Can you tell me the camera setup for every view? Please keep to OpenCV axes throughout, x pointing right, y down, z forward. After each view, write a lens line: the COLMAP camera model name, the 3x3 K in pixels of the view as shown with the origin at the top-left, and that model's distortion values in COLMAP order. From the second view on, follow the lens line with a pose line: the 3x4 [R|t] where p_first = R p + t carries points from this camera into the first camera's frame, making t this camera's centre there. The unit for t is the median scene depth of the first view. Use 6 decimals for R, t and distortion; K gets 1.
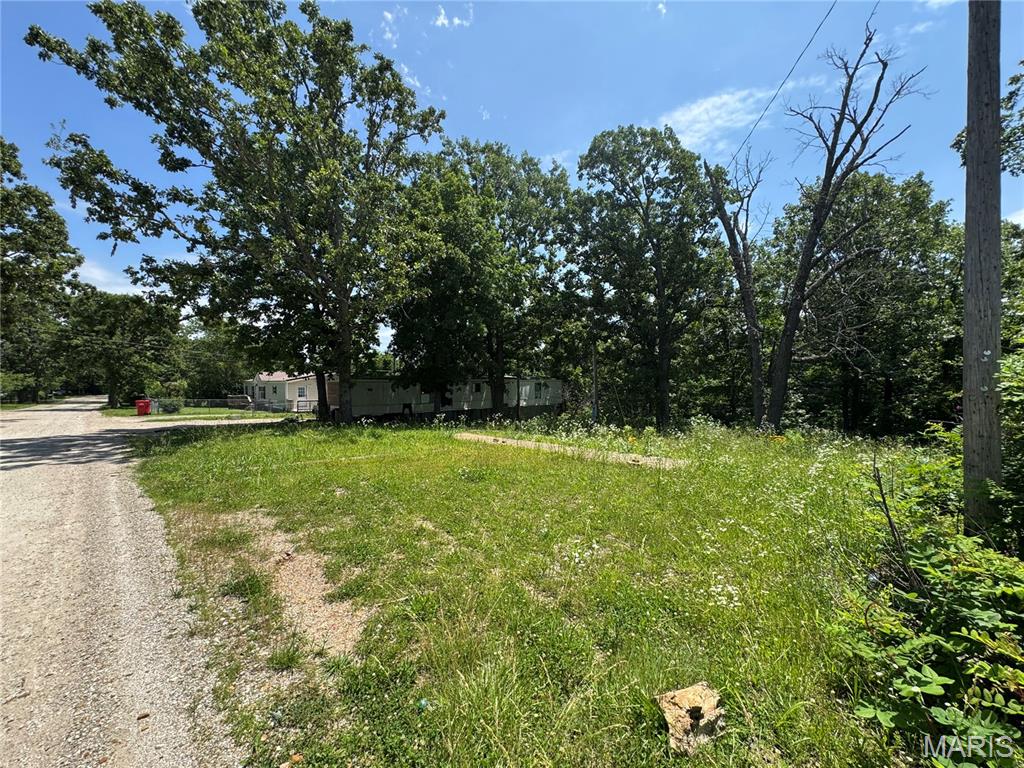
lens RADIAL K [[410.3, 0, 511.1], [0, 410.3, 386.3], [0, 0, 1]] dist [0.000644, 0.000083]
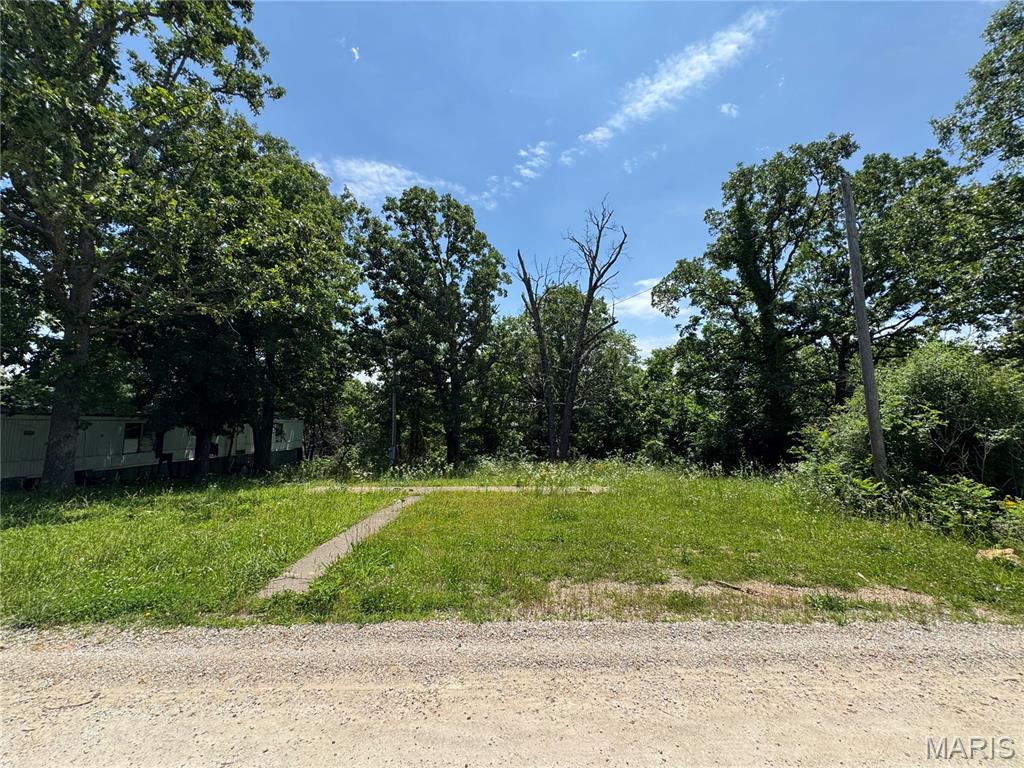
lens RADIAL K [[410.3, 0, 511.0], [0, 410.3, 384.6], [0, 0, 1]] dist [0.000644, 0.000083]
pose [[0.699711, 0.065591, 0.711409, -0.266074], [0.000468, 0.995734, -0.092266, -0.012549], [-0.714426, 0.064893, 0.696695, 0.102485]]
